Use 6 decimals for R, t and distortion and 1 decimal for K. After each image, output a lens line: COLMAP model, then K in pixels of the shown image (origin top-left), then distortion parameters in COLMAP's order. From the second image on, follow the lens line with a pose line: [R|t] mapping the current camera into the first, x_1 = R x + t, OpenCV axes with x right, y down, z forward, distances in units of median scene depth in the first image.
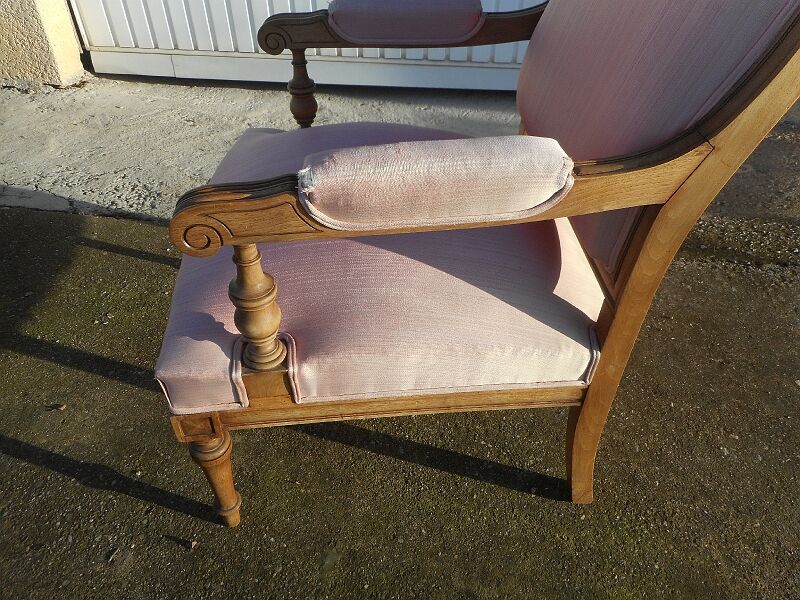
lens RADIAL K [[600.7, 0, 402.6], [0, 600.7, 294.6], [0, 0, 1]] dist [0.009332, -0.002571]
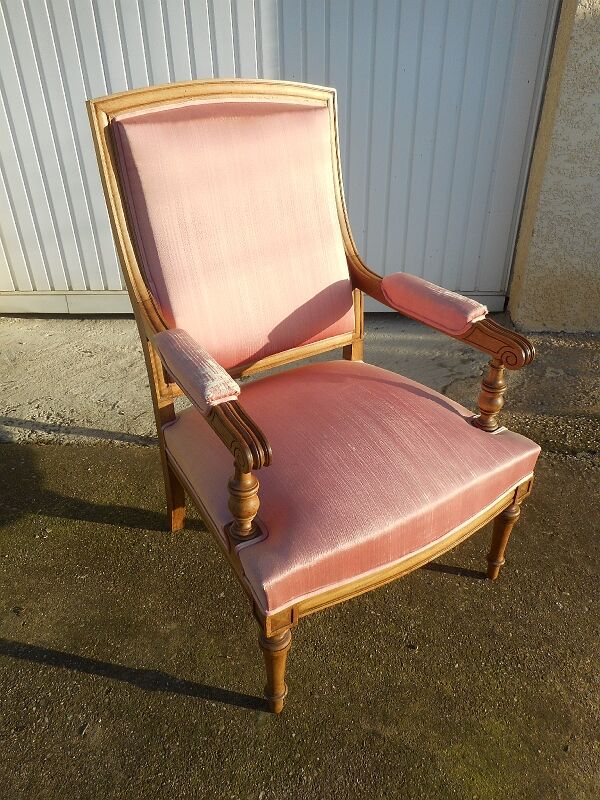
lens RADIAL K [[600.7, 0, 299.3], [0, 600.7, 394.3], [0, 0, 1]] dist [0.009332, -0.002571]
pose [[0.995865, -0.052611, 0.074054, -0.067320], [0.063474, 0.986194, -0.152946, -0.016365], [-0.064985, 0.157014, 0.985456, -0.228531]]
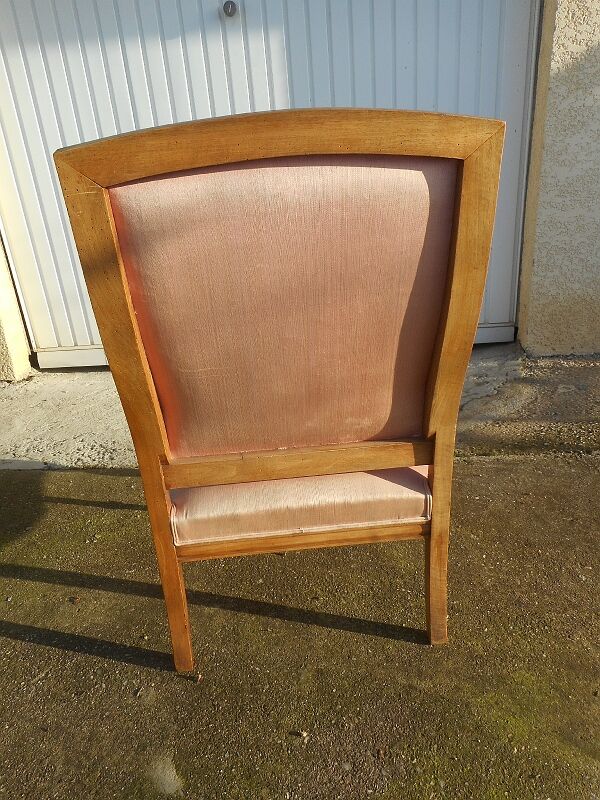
lens RADIAL K [[600.7, 0, 299.2], [0, 600.7, 394.7], [0, 0, 1]] dist [0.009332, -0.002571]
pose [[0.994756, -0.092326, 0.043999, -0.087299], [0.100997, 0.954544, -0.280438, 0.144371], [-0.016108, 0.283411, 0.958863, -0.300100]]
